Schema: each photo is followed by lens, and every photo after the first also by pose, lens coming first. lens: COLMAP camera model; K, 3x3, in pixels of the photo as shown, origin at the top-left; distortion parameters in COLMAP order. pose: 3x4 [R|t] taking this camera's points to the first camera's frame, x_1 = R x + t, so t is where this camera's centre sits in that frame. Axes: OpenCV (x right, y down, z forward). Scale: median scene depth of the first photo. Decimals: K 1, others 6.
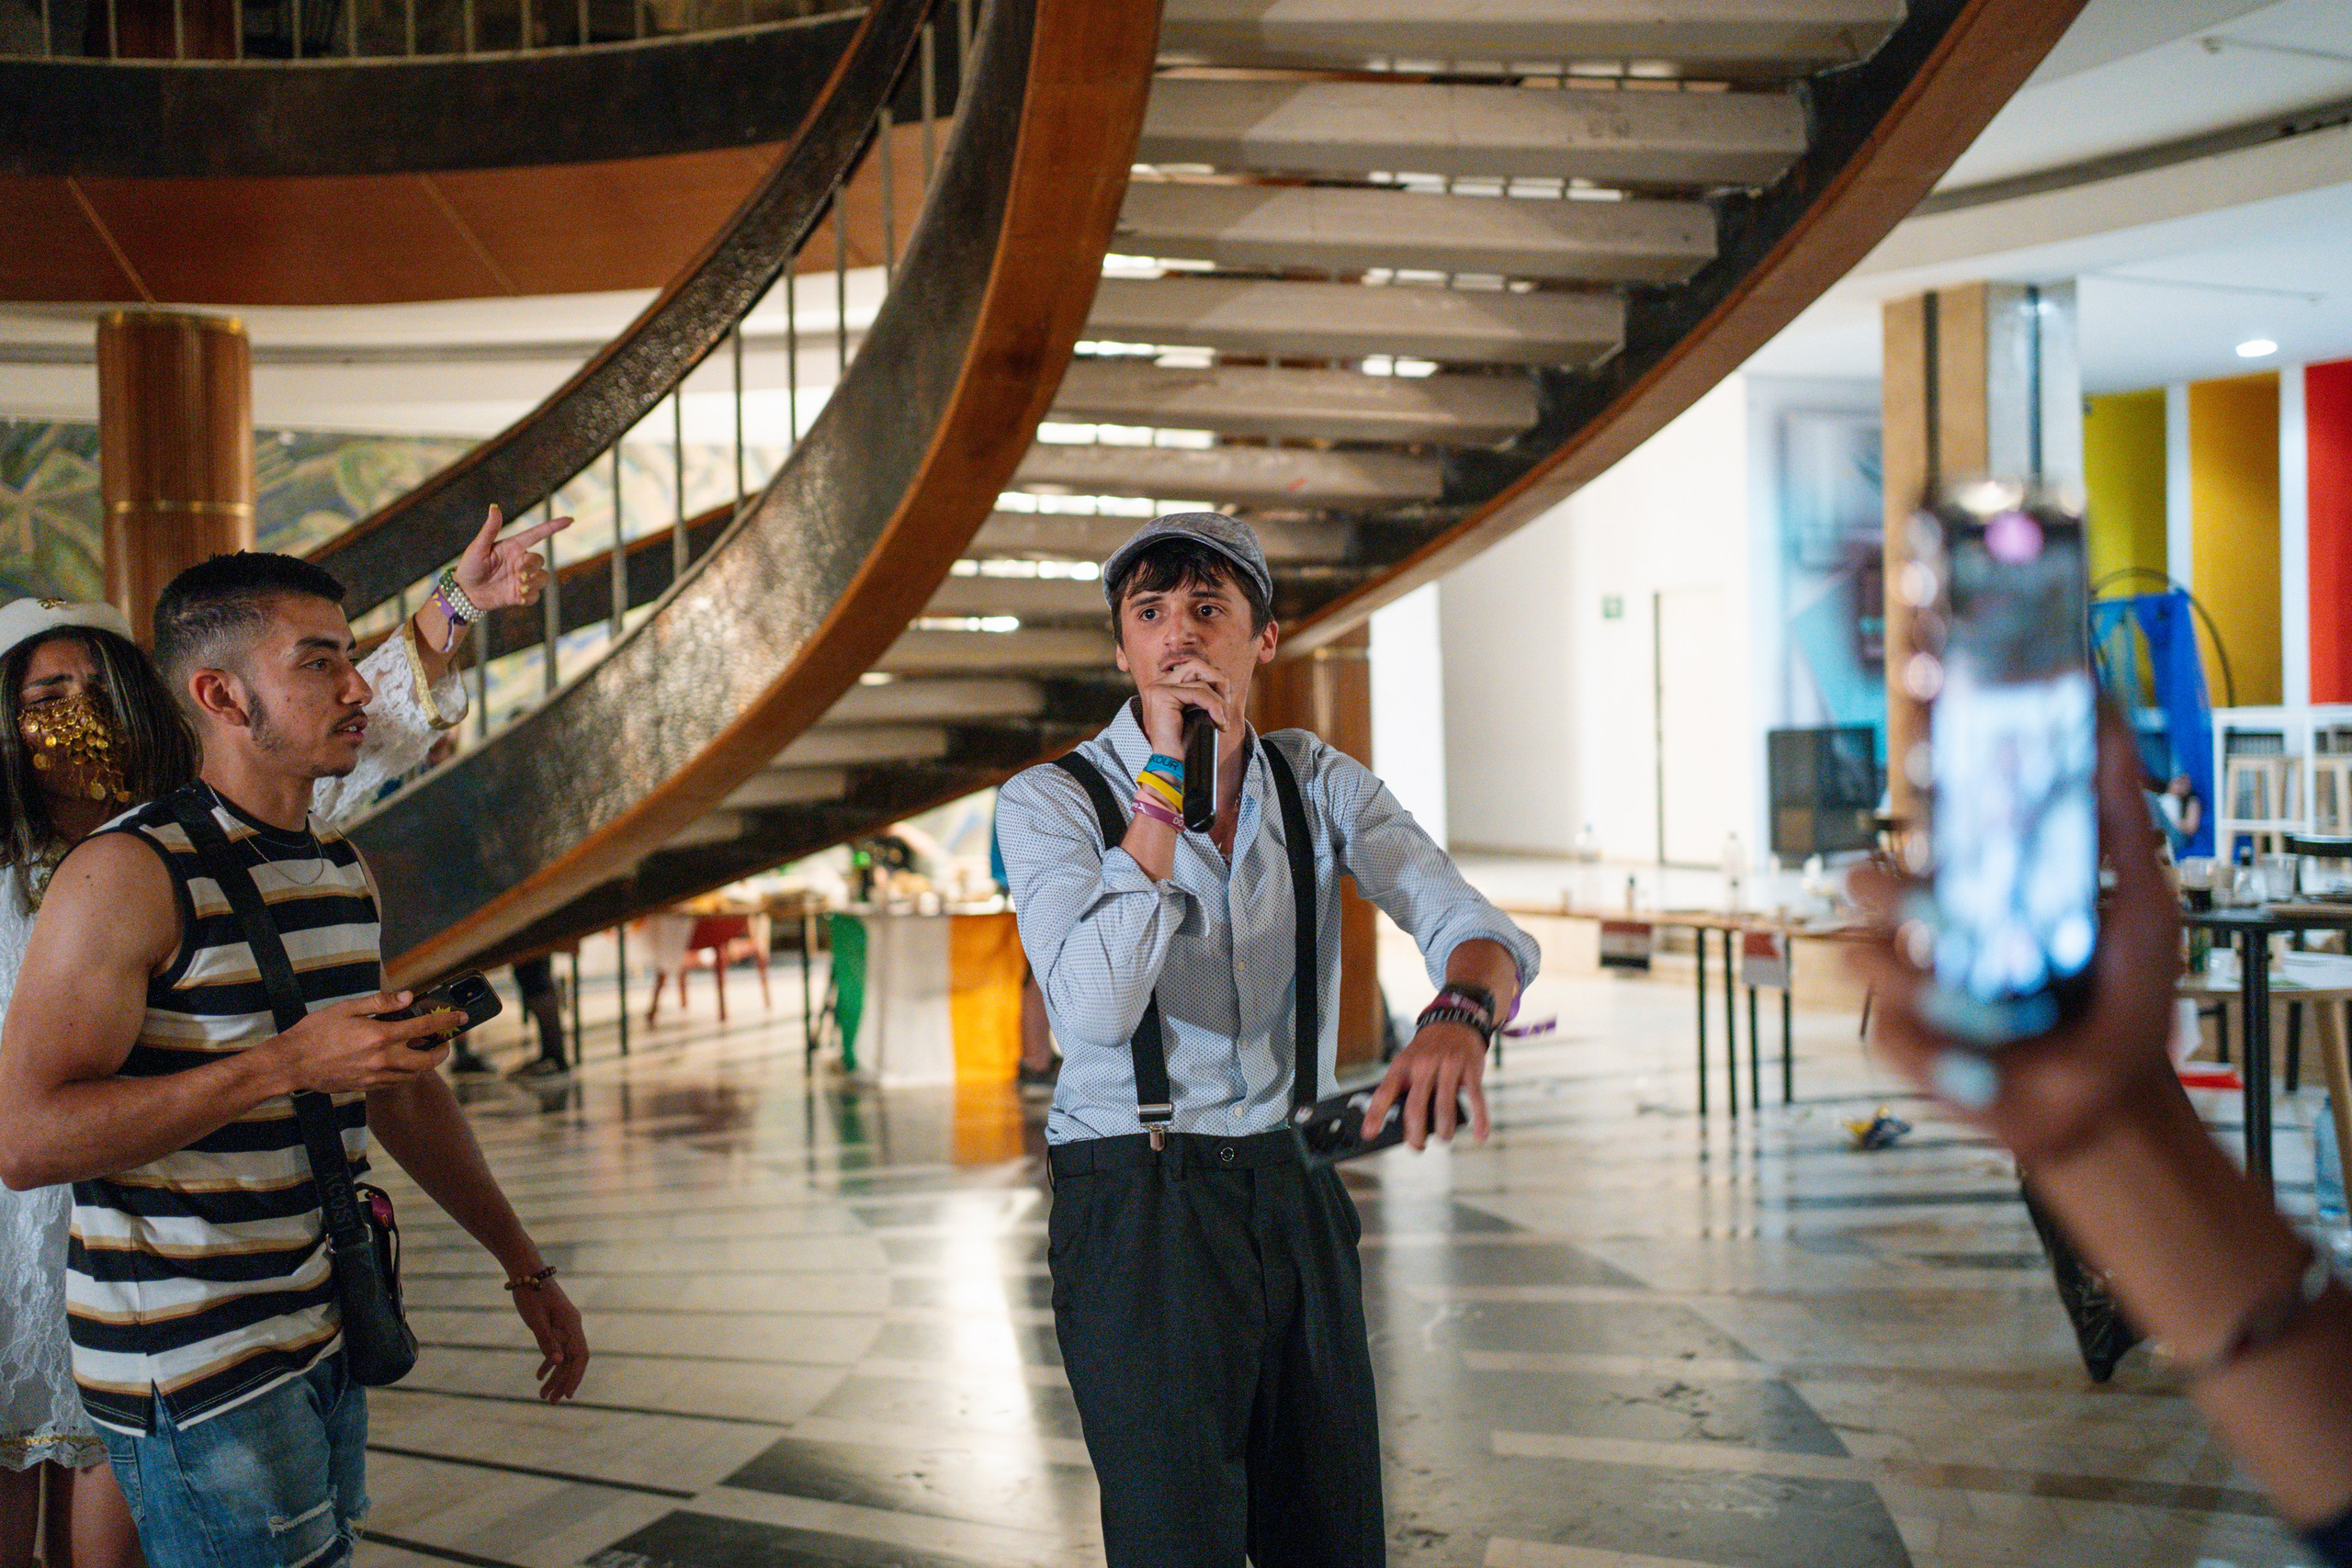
lens RADIAL K [[2353.2, 0, 1174.1], [0, 2353.2, 759.5], [0, 0, 1]] dist [0.007262, 0.000000]
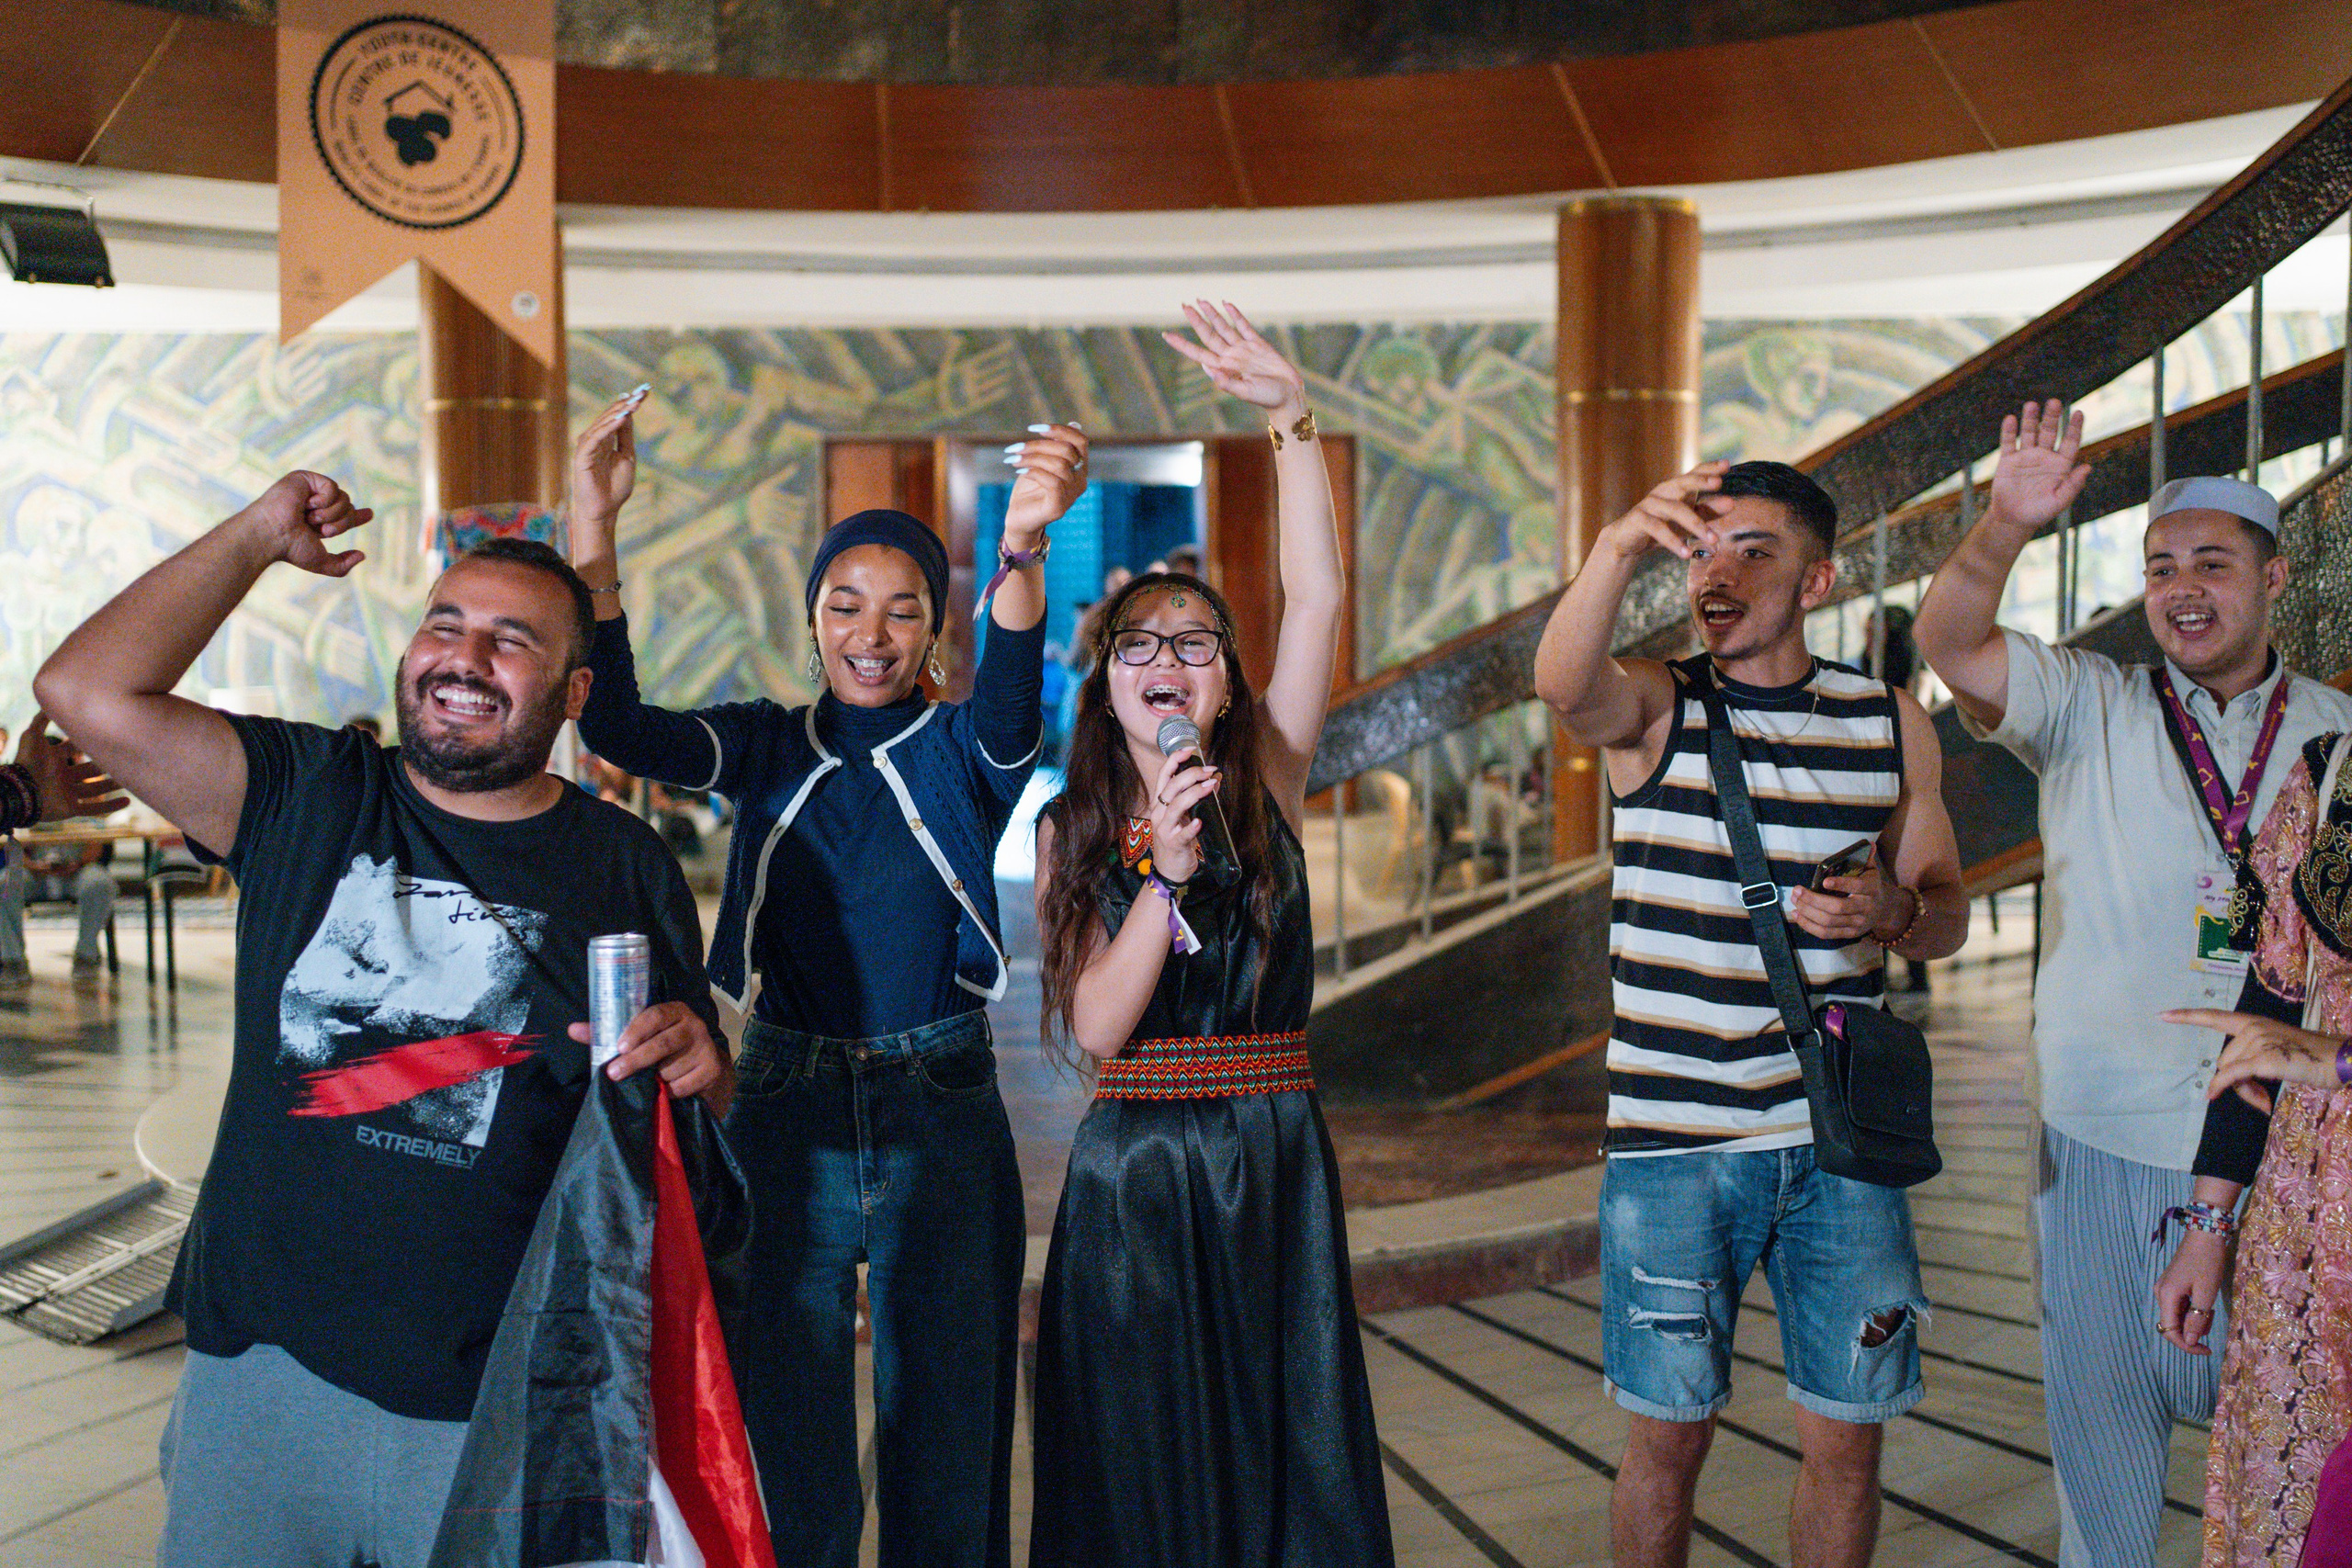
lens RADIAL K [[2353.2, 0, 1172.1], [0, 2353.2, 757.7], [0, 0, 1]] dist [0.007262, 0.000000]
pose [[0.859334, 0.045260, -0.509408, -0.076981], [-0.023995, 0.998548, 0.048240, 0.001471], [0.510851, -0.029231, 0.859172, 0.048724]]
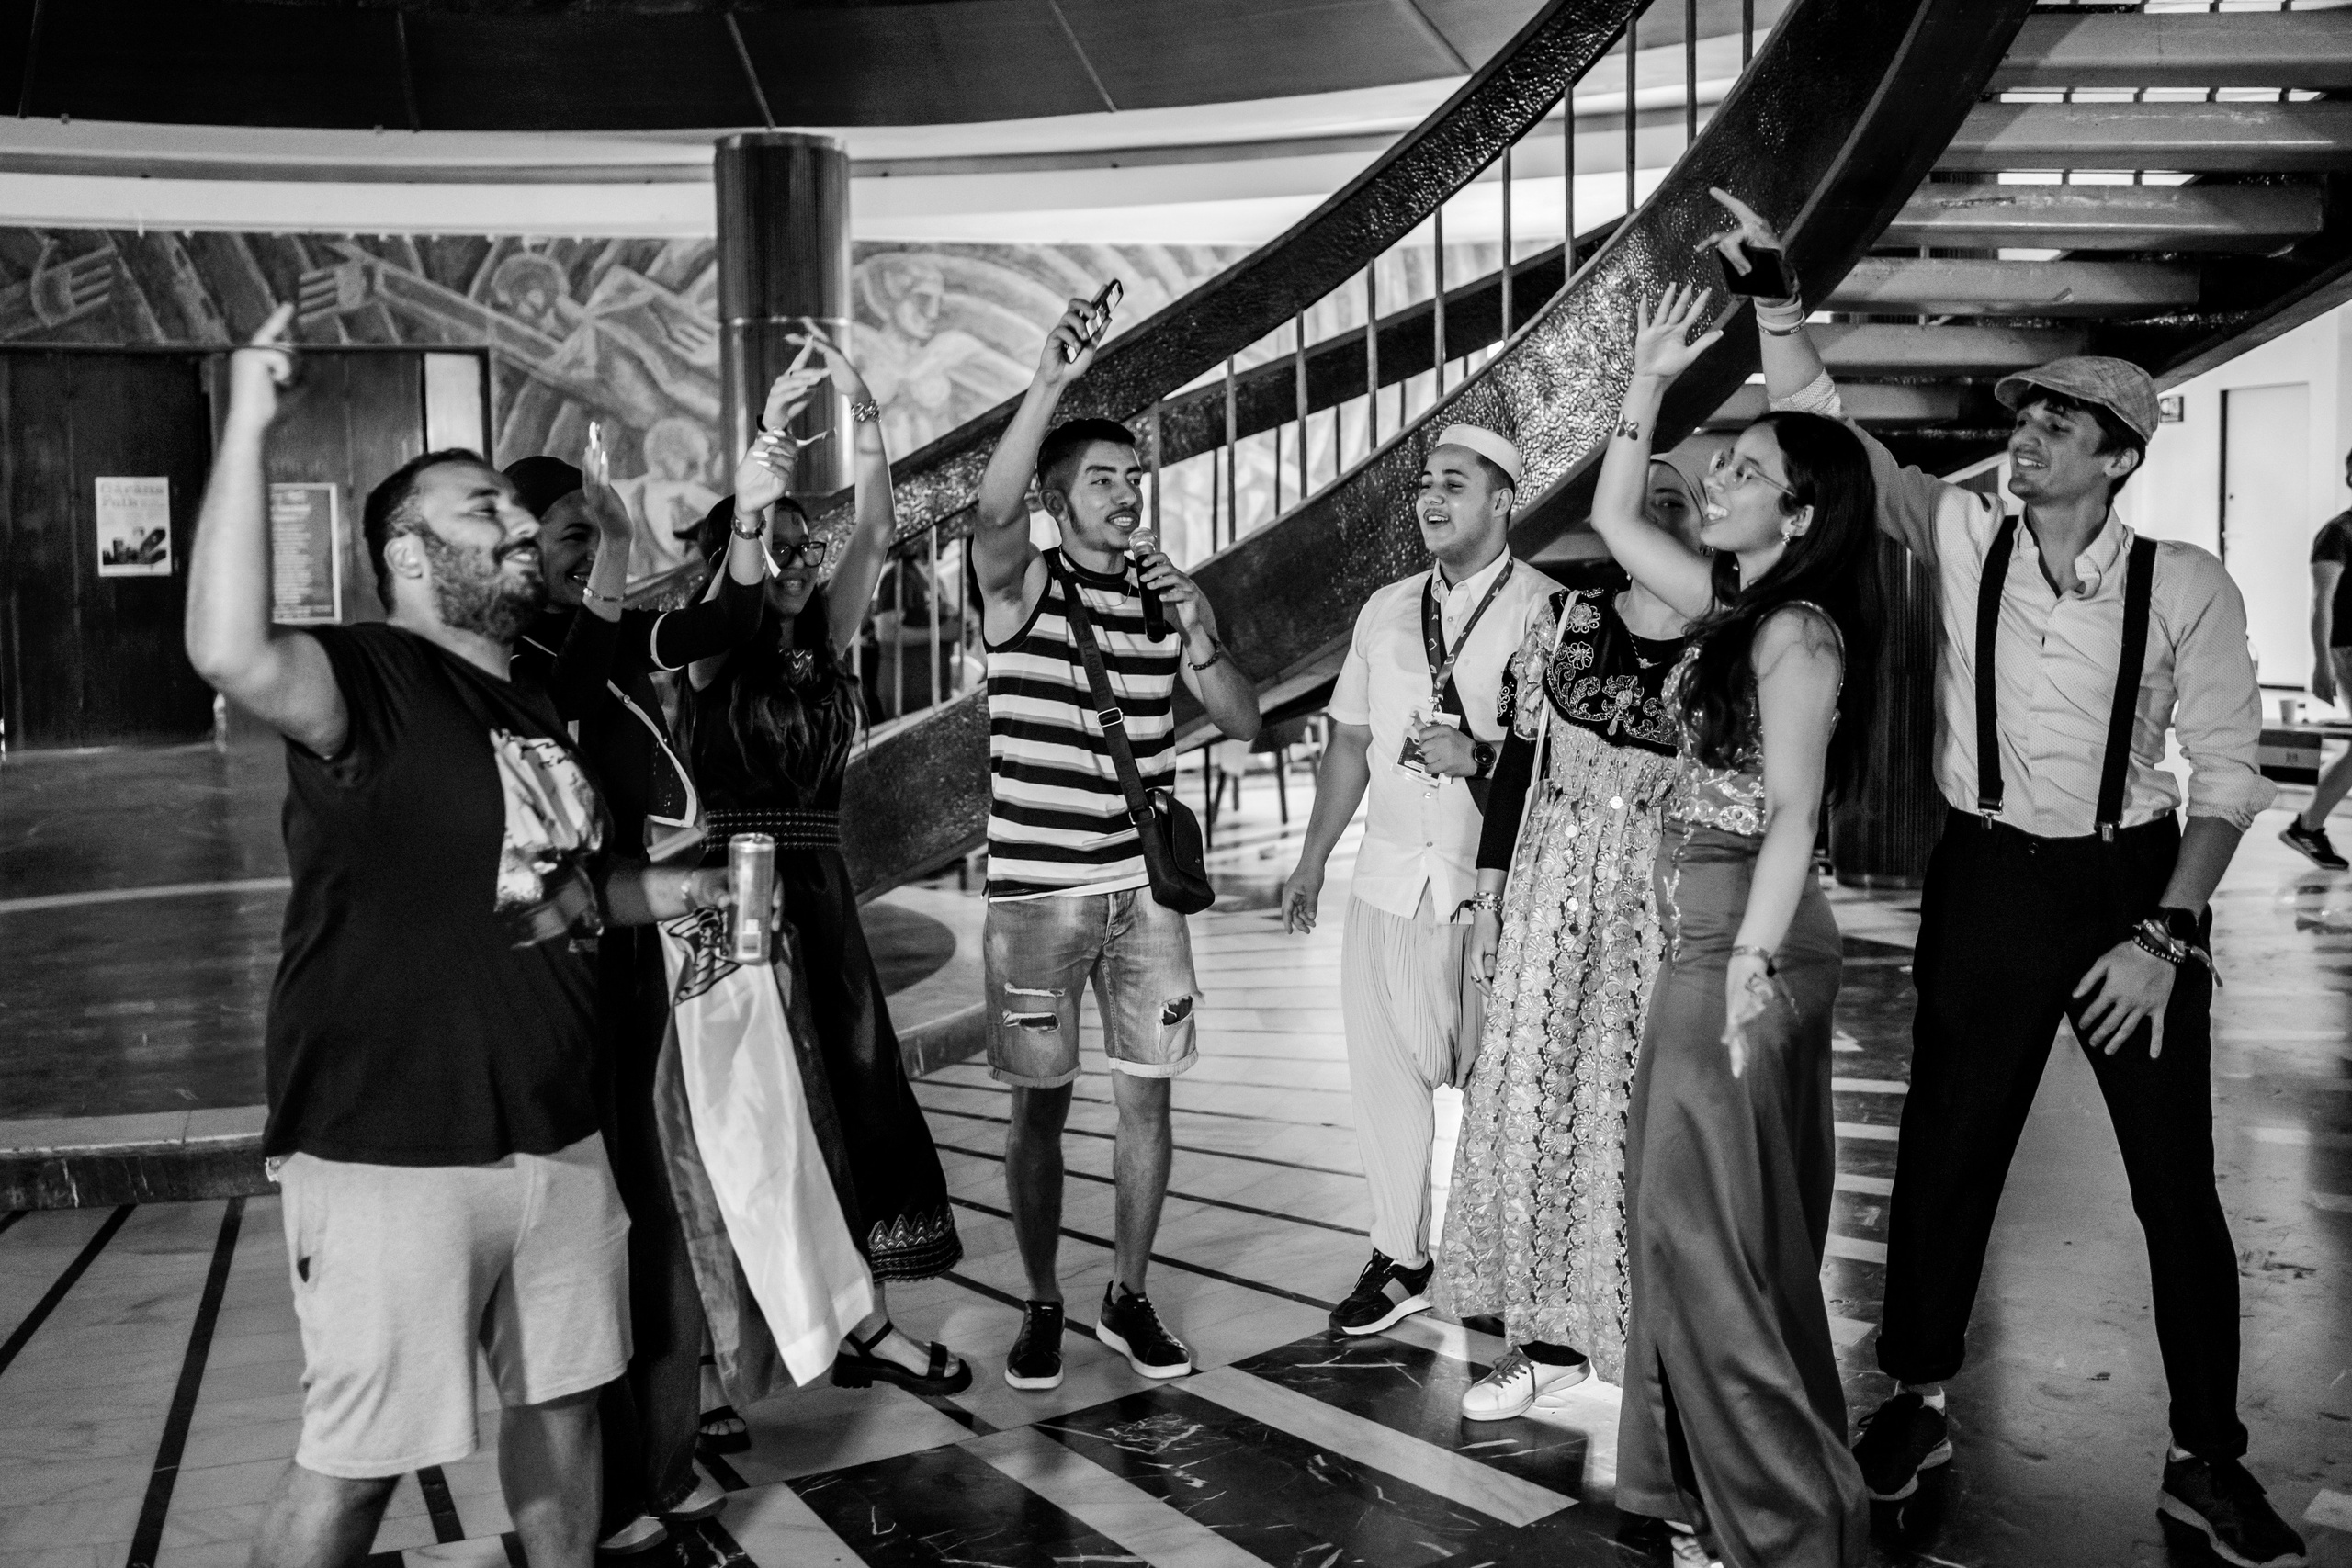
lens RADIAL K [[2513.5, 0, 1078.1], [0, 2513.5, 694.9], [0, 0, 1]] dist [0.006147, 0.000000]
pose [[0.983681, 0.013874, -0.179387, -0.091719], [-0.005013, 0.998749, 0.049757, 0.003179], [0.179853, -0.048046, 0.982519, -0.089582]]
